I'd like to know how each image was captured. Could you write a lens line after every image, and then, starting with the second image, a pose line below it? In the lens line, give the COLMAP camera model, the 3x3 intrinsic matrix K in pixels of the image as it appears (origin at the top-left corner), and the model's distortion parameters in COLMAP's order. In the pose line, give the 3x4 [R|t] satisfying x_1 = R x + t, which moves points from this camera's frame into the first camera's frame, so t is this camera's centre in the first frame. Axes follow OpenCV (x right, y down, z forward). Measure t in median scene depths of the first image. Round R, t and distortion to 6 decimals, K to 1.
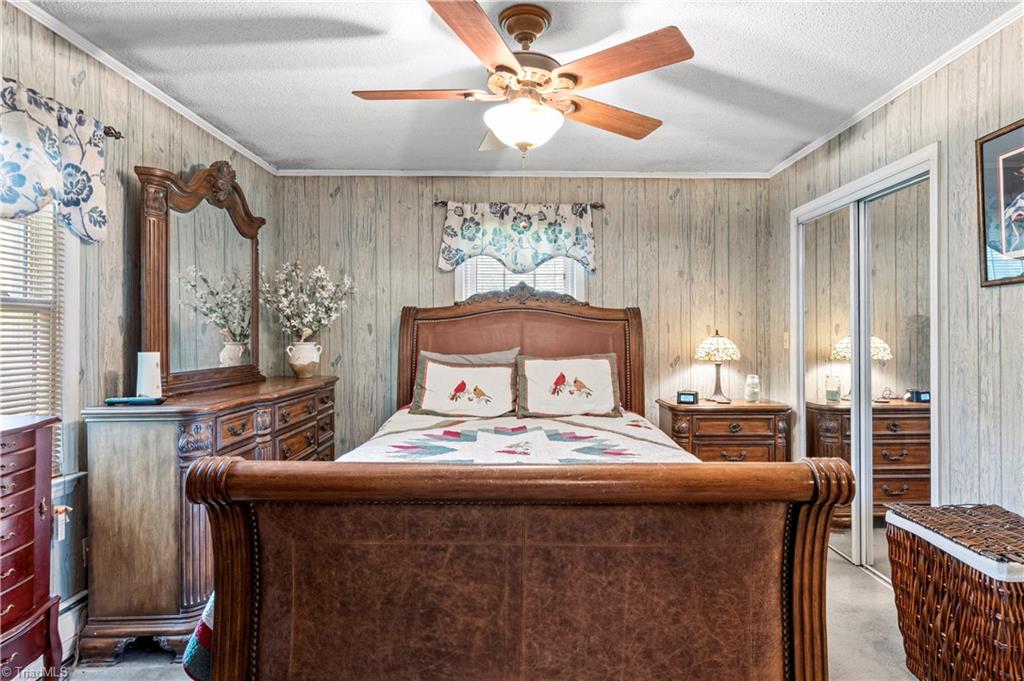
lens RADIAL K [[568.3, 0, 524.6], [0, 568.3, 335.7], [0, 0, 1]] dist [0.000792, 0.000753]
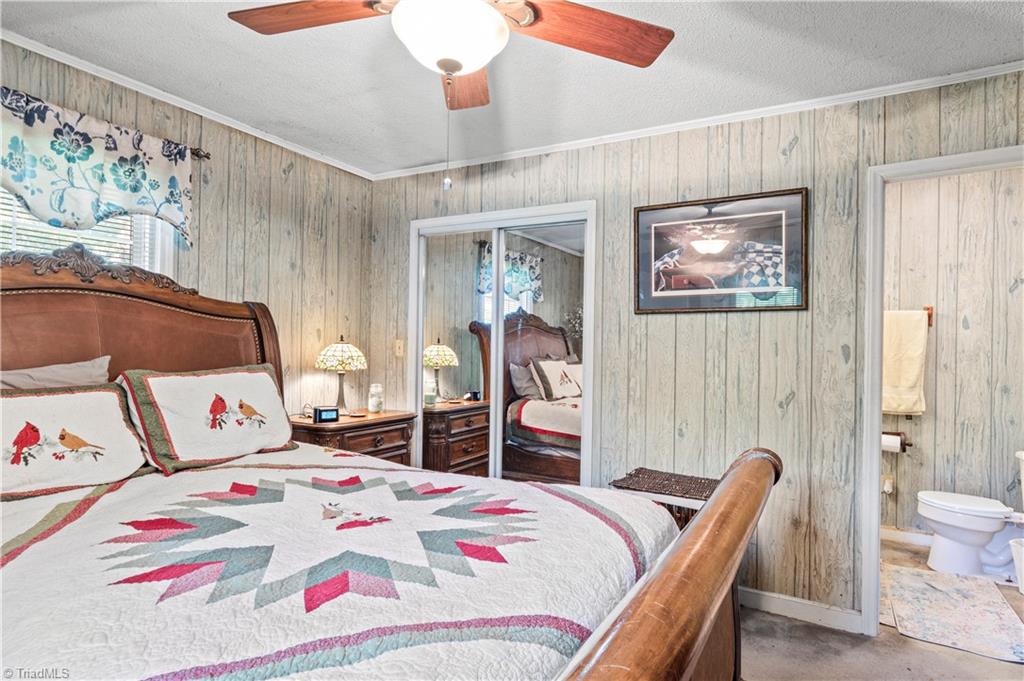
lens RADIAL K [[560.6, 0, 535.7], [0, 560.6, 341.6], [0, 0, 1]] dist [0.021288, -0.021836]
pose [[0.477948, 0.018745, 0.878188, -0.312272], [-0.023025, 0.999696, -0.008808, 0.000260], [-0.878086, -0.016011, 0.478234, 0.330683]]
